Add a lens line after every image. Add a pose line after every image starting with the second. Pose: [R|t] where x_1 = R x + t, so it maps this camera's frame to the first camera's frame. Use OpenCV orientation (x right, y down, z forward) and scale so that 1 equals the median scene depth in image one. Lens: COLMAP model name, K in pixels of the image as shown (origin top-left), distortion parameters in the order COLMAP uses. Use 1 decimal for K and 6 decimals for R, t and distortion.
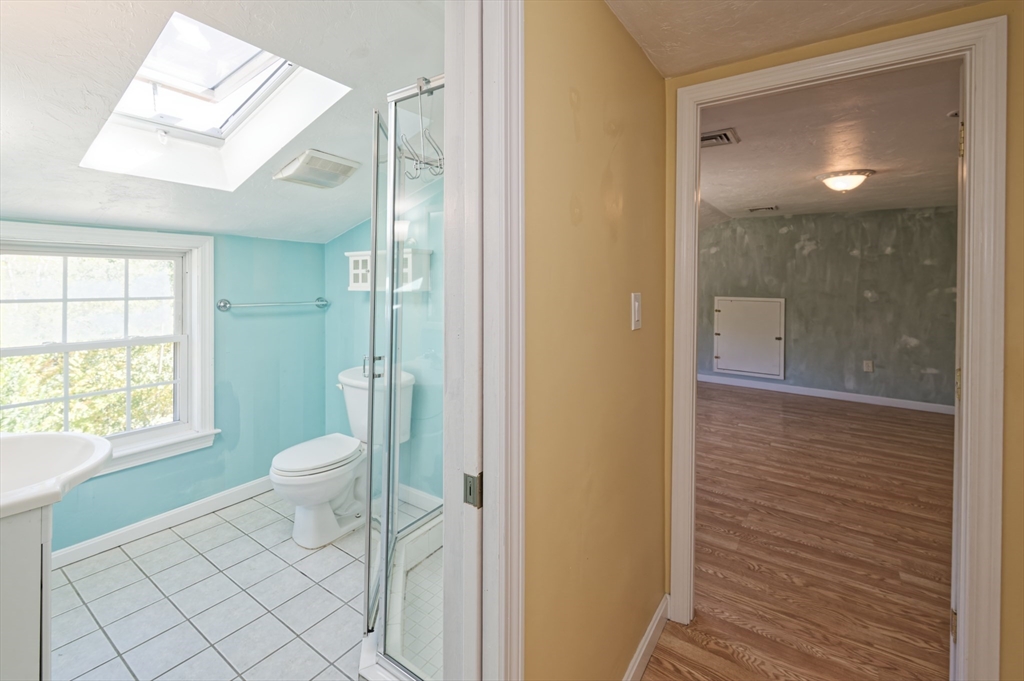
lens RADIAL K [[444.8, 0, 511.5], [0, 444.8, 291.4], [0, 0, 1]] dist [0.000966, -0.000046]
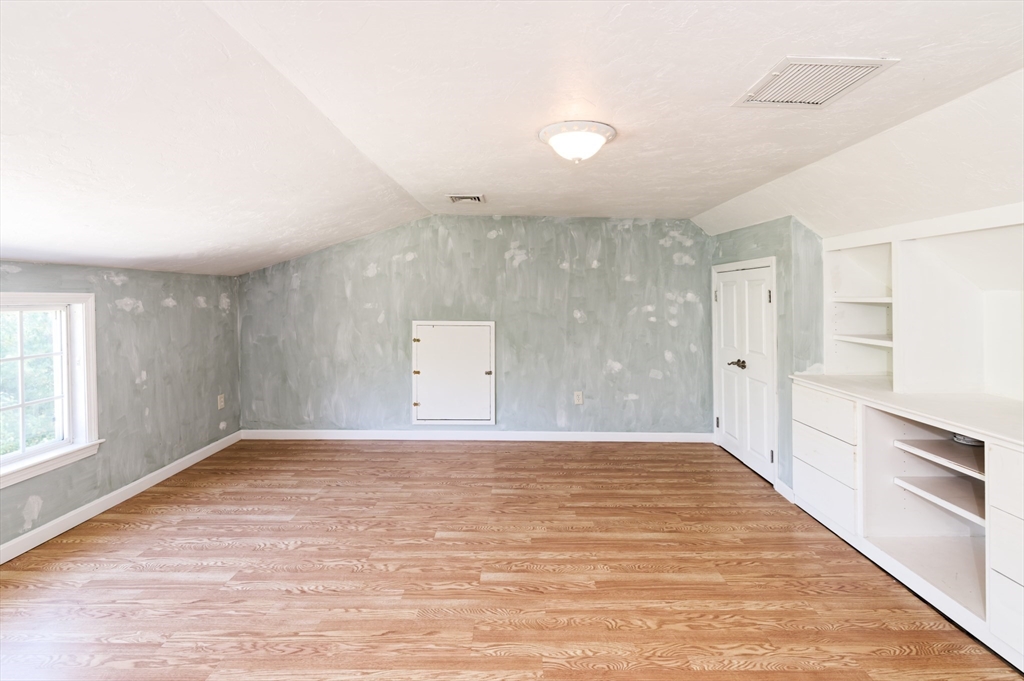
lens RADIAL K [[444.8, 0, 511.5], [0, 444.8, 291.4], [0, 0, 1]] dist [0.000966, -0.000046]
pose [[0.827860, 0.001596, 0.560933, 0.211459], [0.014091, 0.999621, -0.023640, -0.019150], [-0.560758, 0.027474, 0.827524, 0.354847]]
